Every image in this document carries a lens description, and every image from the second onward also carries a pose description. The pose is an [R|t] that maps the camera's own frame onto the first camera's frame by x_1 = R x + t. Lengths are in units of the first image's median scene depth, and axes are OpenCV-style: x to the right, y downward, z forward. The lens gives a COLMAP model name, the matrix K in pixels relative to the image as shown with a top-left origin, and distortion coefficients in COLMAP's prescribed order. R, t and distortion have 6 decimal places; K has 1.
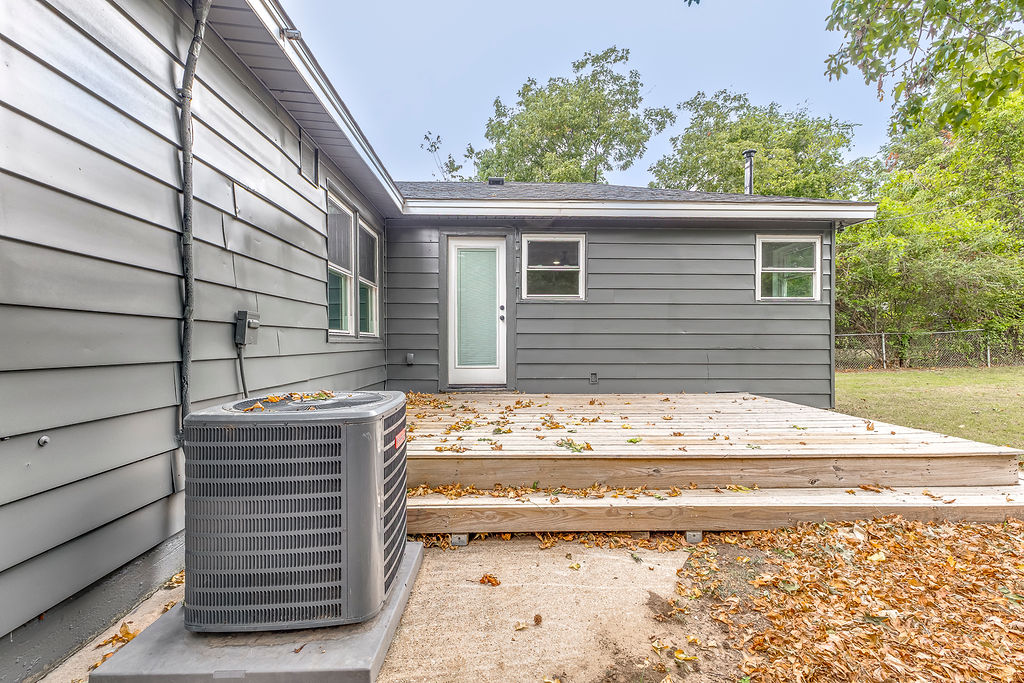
lens RADIAL K [[443.3, 0, 545.0], [0, 443.3, 319.3], [0, 0, 1]] dist [0.019919, -0.005283]
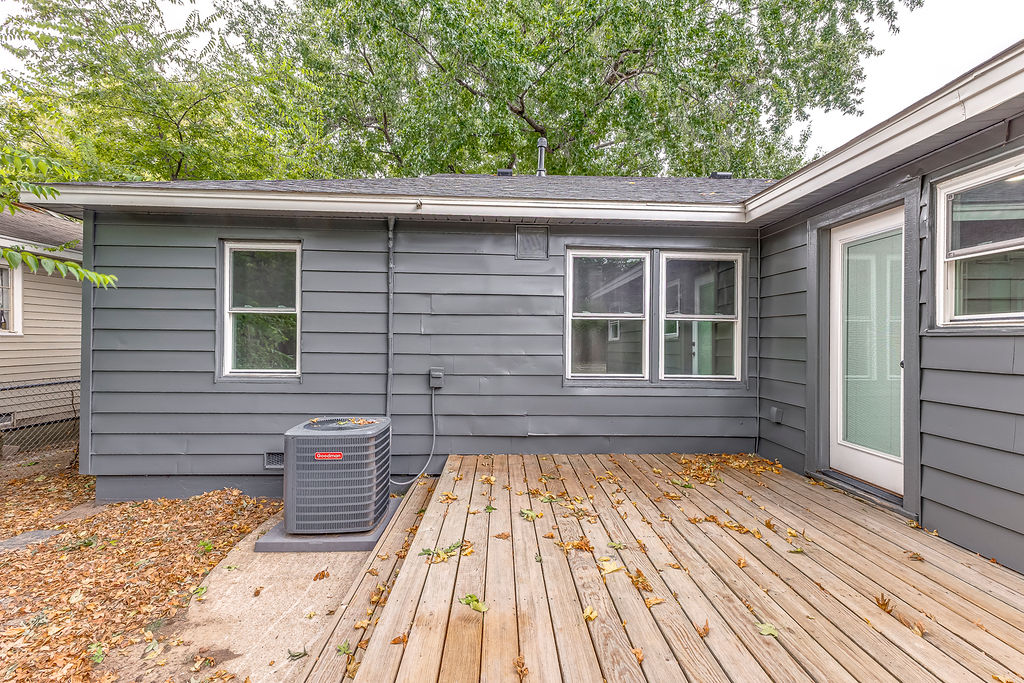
lens RADIAL K [[443.3, 0, 511.1], [0, 443.3, 340.6], [0, 0, 1]] dist [0.019919, -0.005283]
pose [[-0.019913, -0.001413, -0.999801, 0.420607], [-0.017472, 0.999847, -0.001065, -0.022498], [0.999649, 0.017447, -0.019934, 0.561325]]
